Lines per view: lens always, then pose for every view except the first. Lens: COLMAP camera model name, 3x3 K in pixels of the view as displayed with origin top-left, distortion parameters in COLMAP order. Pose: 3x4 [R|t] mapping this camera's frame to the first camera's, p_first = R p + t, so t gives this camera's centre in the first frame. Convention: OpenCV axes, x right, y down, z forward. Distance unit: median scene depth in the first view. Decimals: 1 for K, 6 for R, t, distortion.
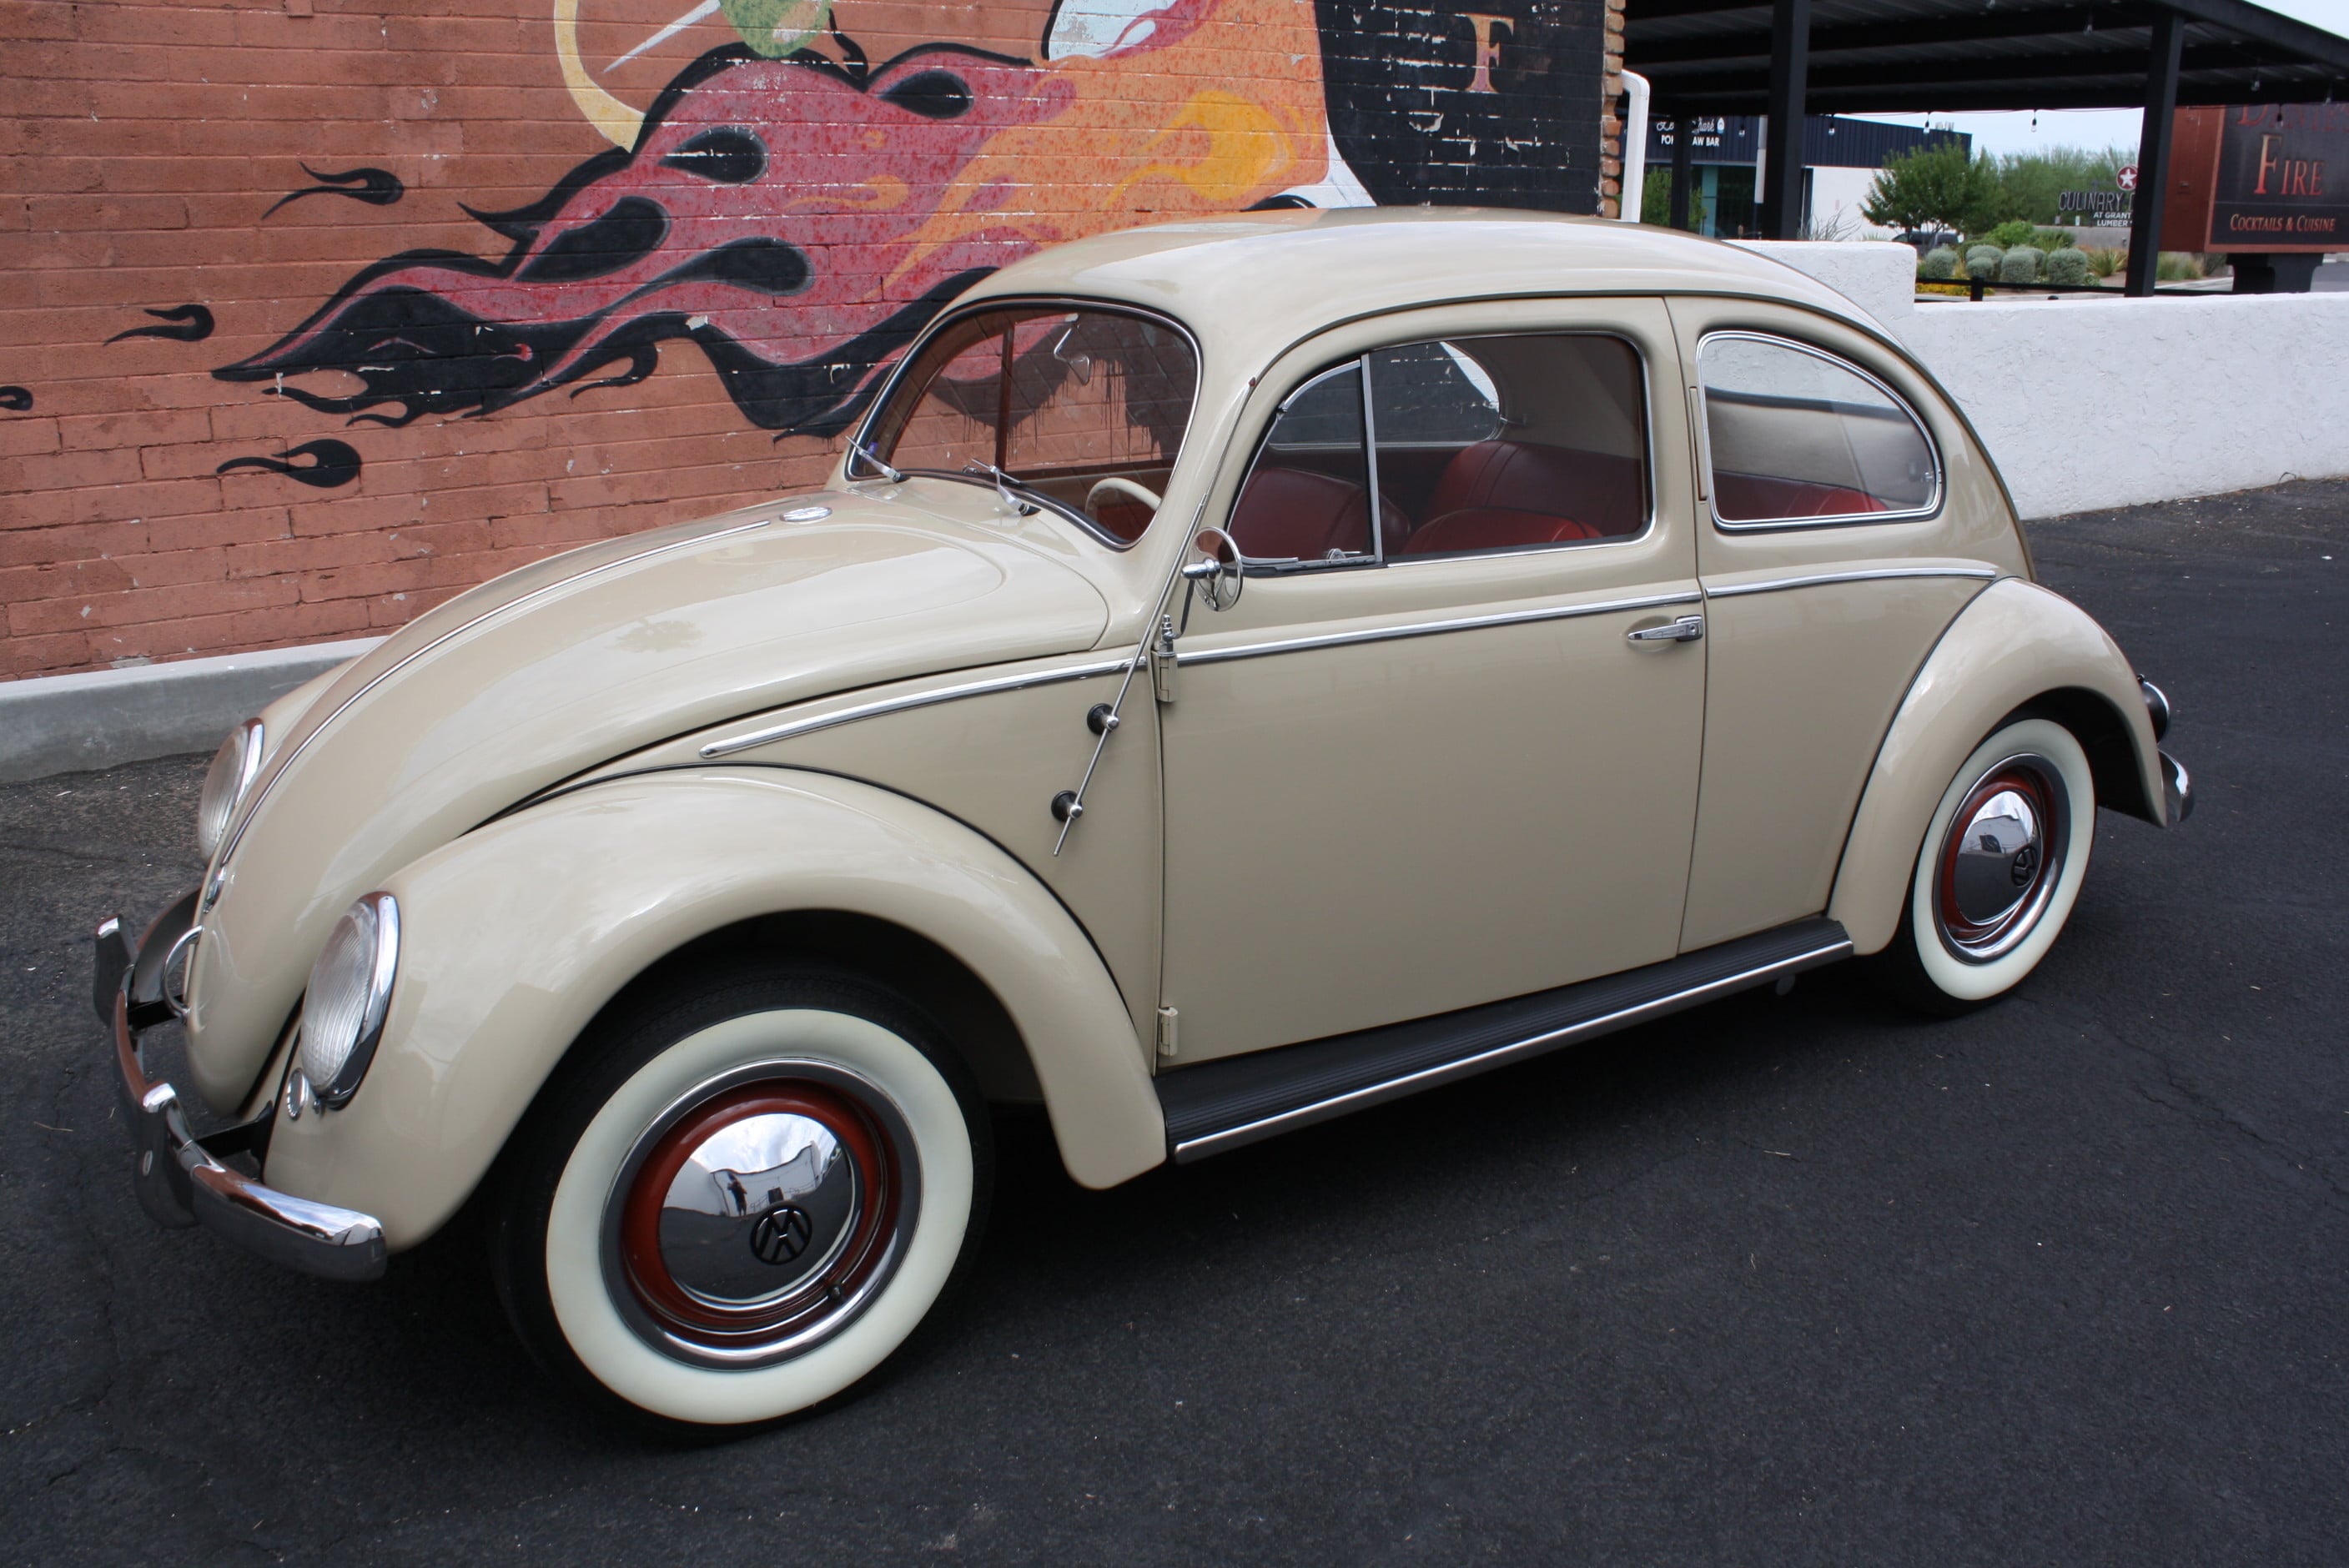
lens RADIAL K [[2005.4, 0, 1211.6], [0, 2005.4, 775.7], [0, 0, 1]] dist [-0.162761, 0.143346]
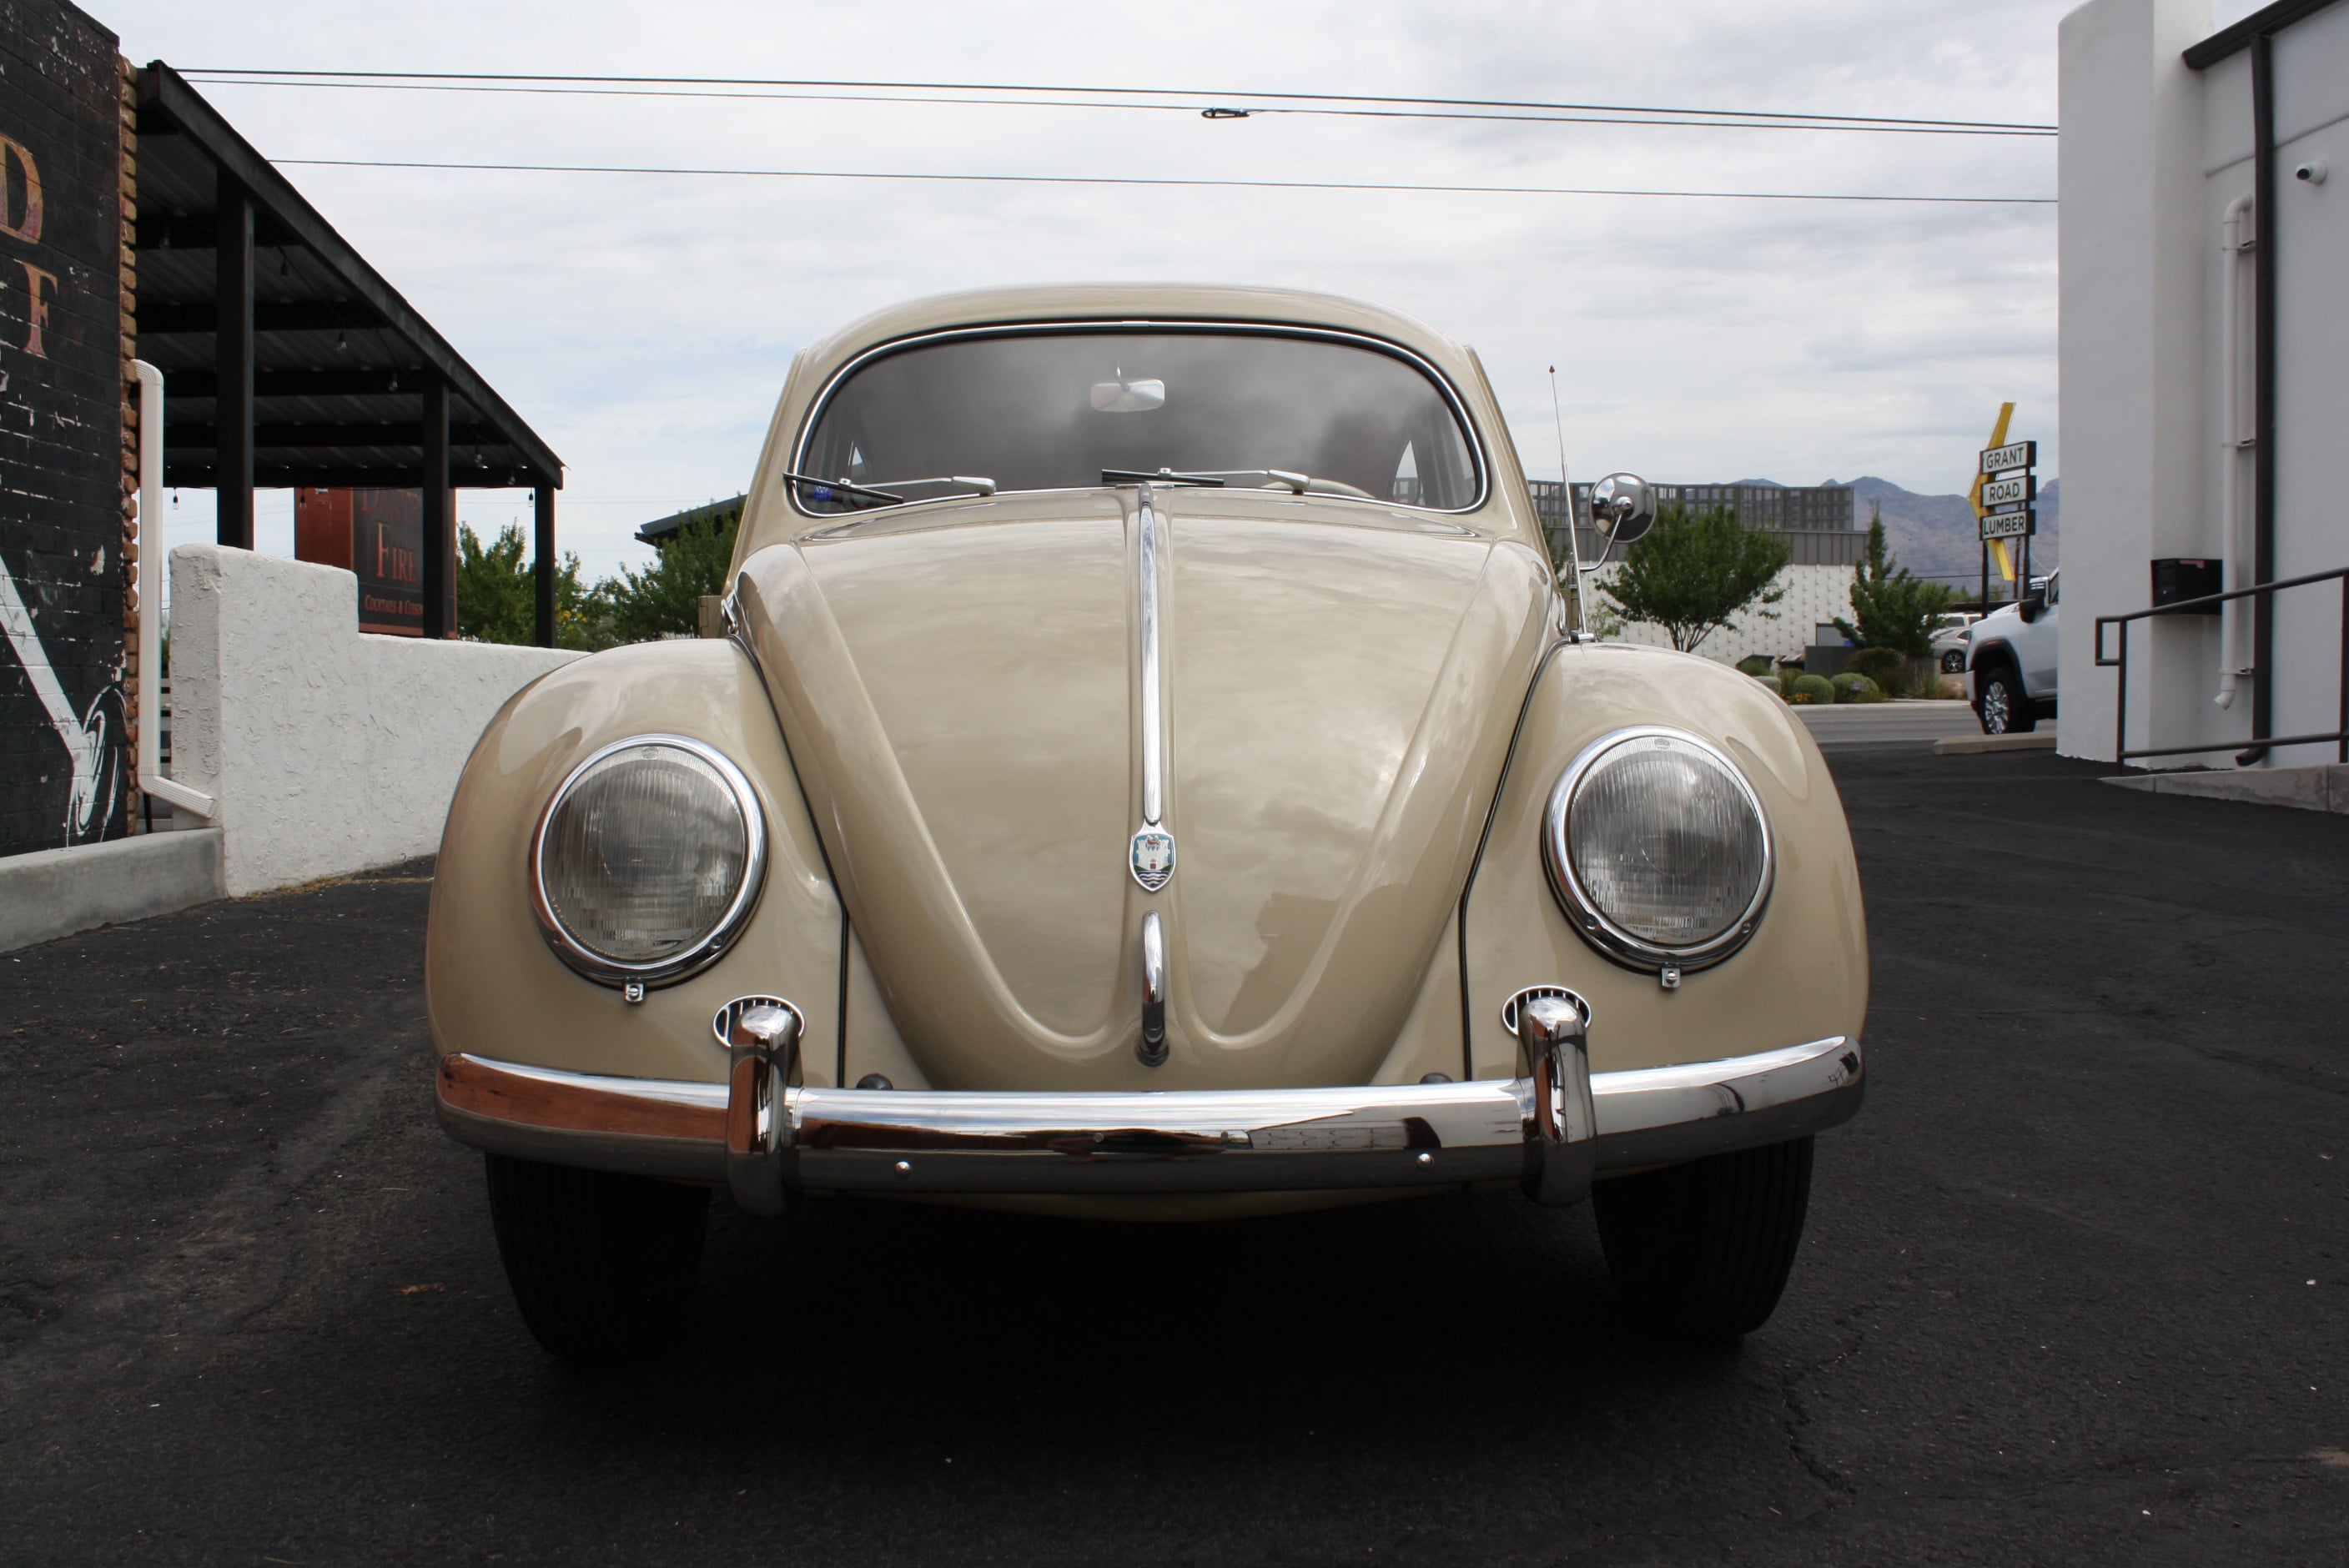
lens RADIAL K [[2108.2, 0, 1204.0], [0, 2108.2, 766.8], [0, 0, 1]] dist [-0.157515, 0.154135]
pose [[0.503669, -0.033217, 0.863258, -0.501408], [0.239861, 0.965349, -0.102802, 0.047236], [-0.829930, 0.258840, 0.494183, 0.263233]]
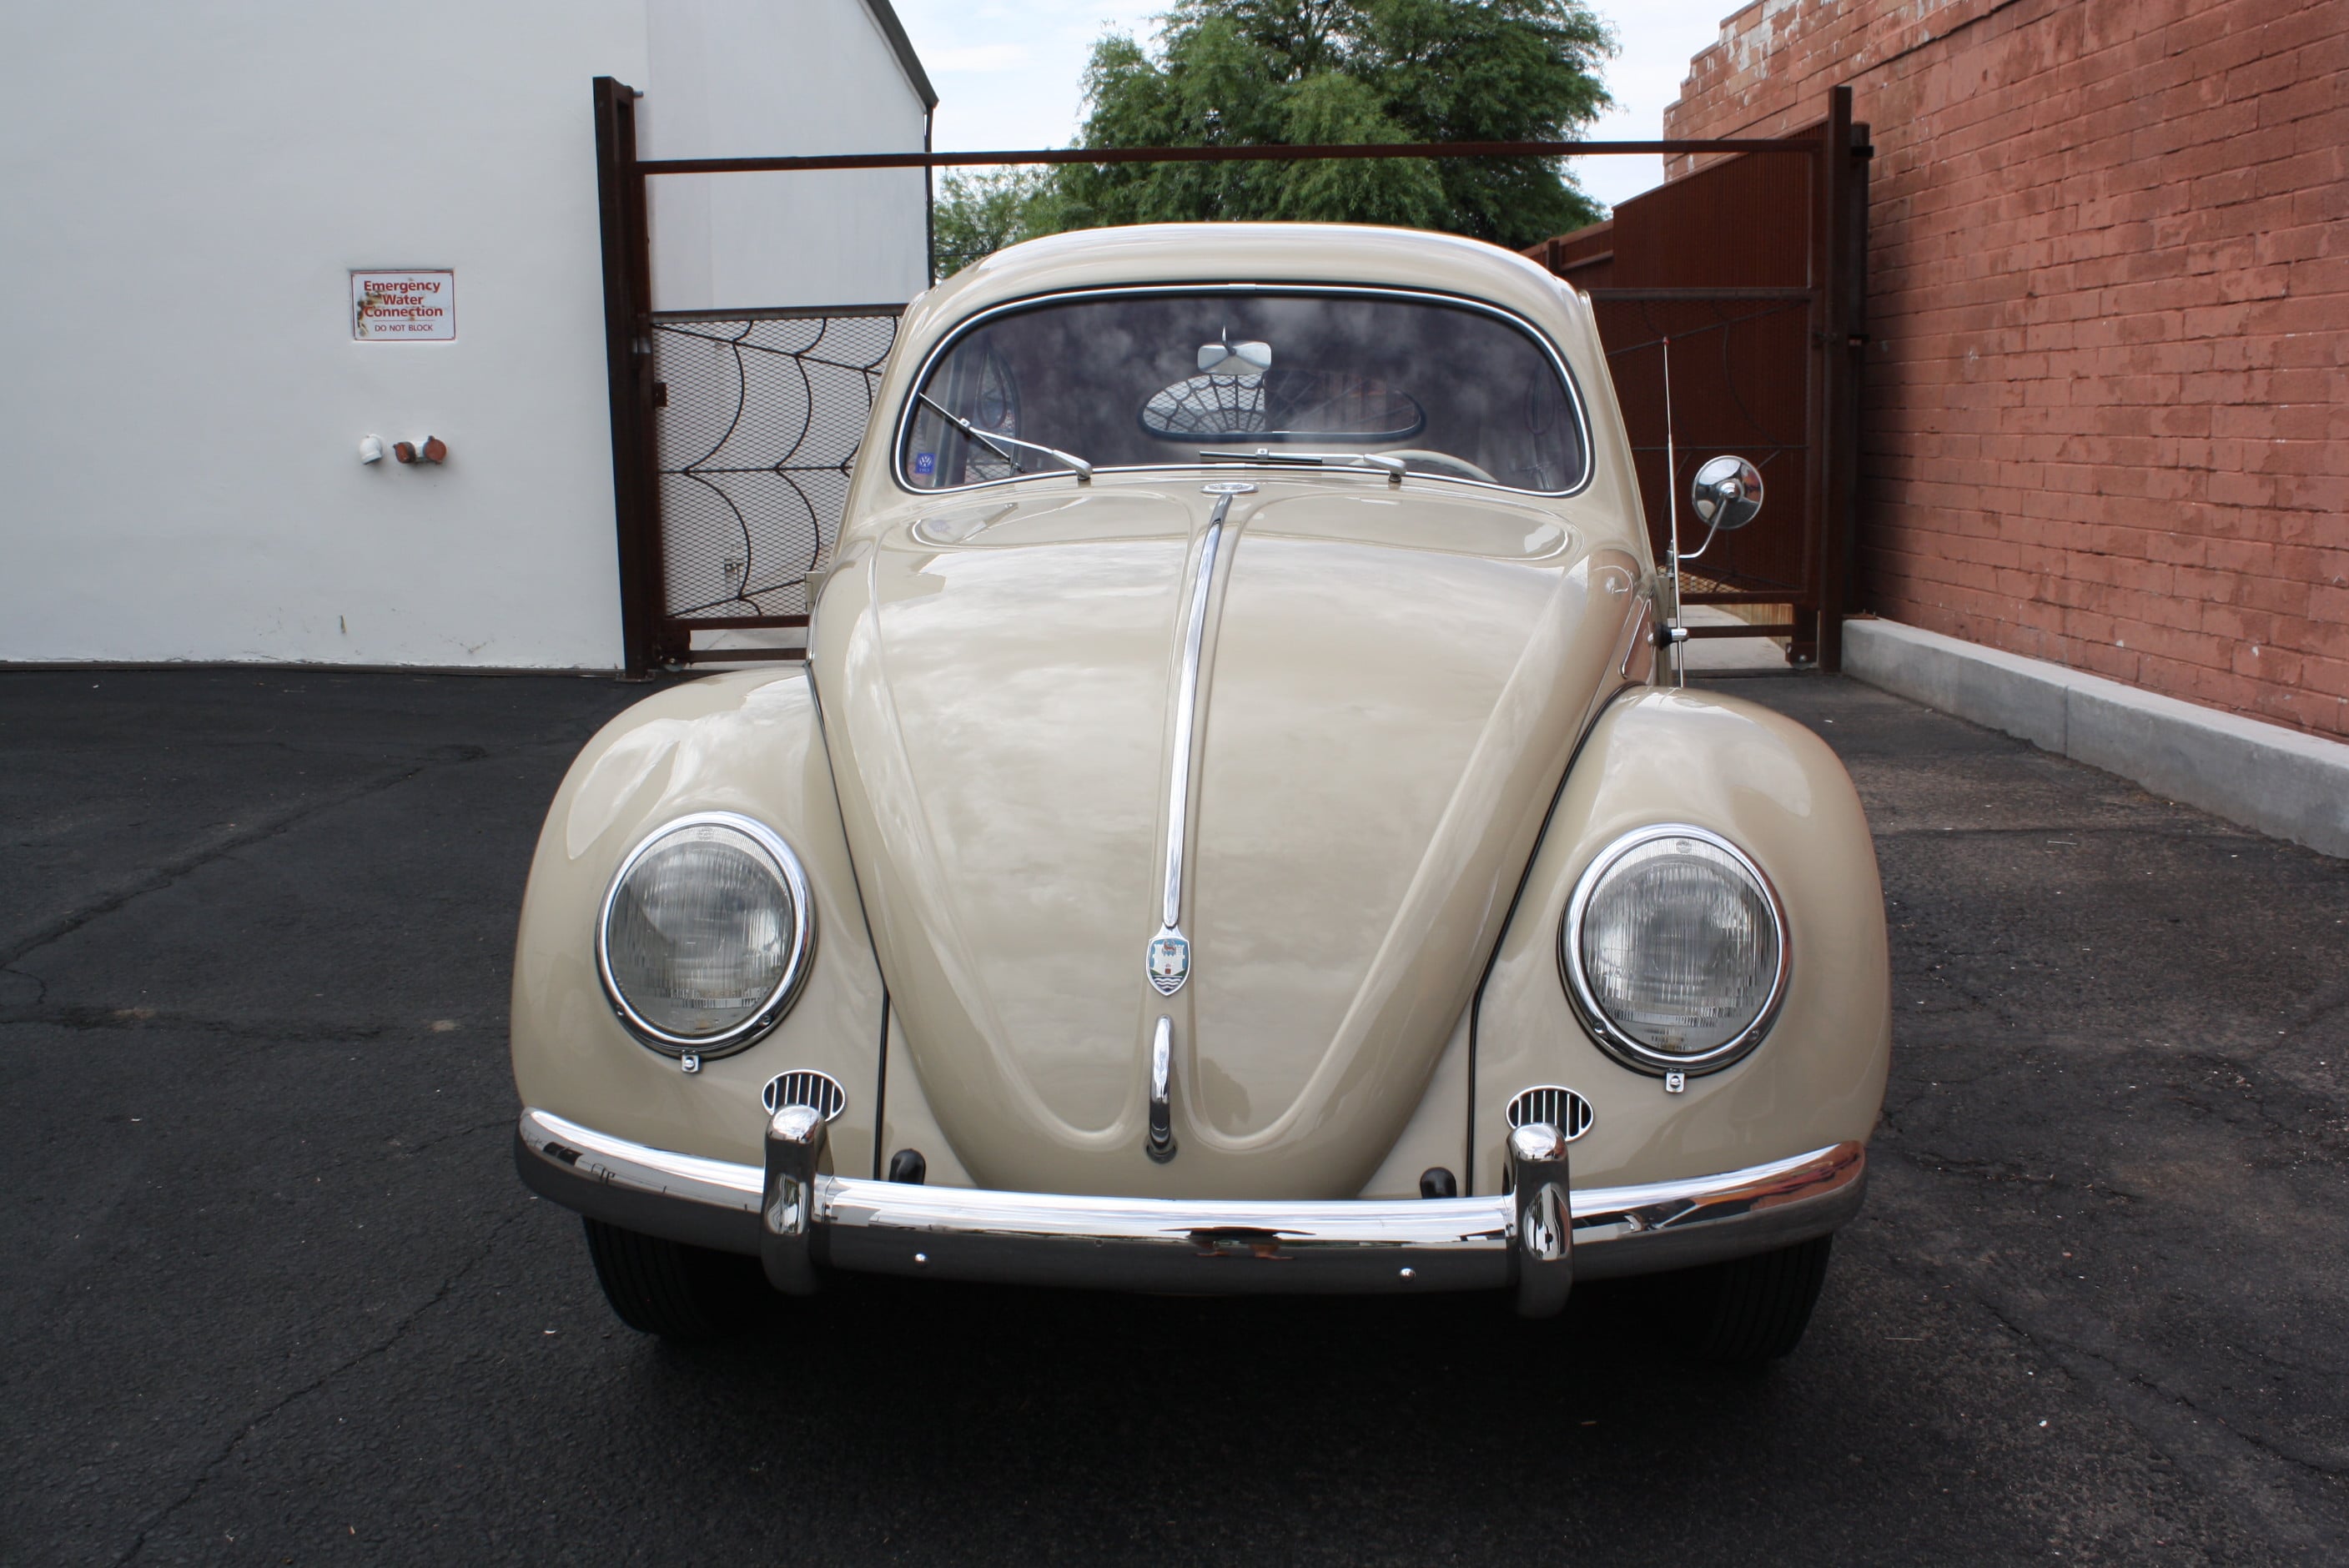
lens RADIAL K [[2151.7, 0, 1209.1], [0, 2151.7, 771.5], [0, 0, 1]] dist [-0.156937, 0.157441]
pose [[-0.550103, 0.141921, -0.822949, 0.276312], [-0.219632, 0.926174, 0.306536, -0.163988], [0.805698, 0.349372, -0.478320, 0.786211]]
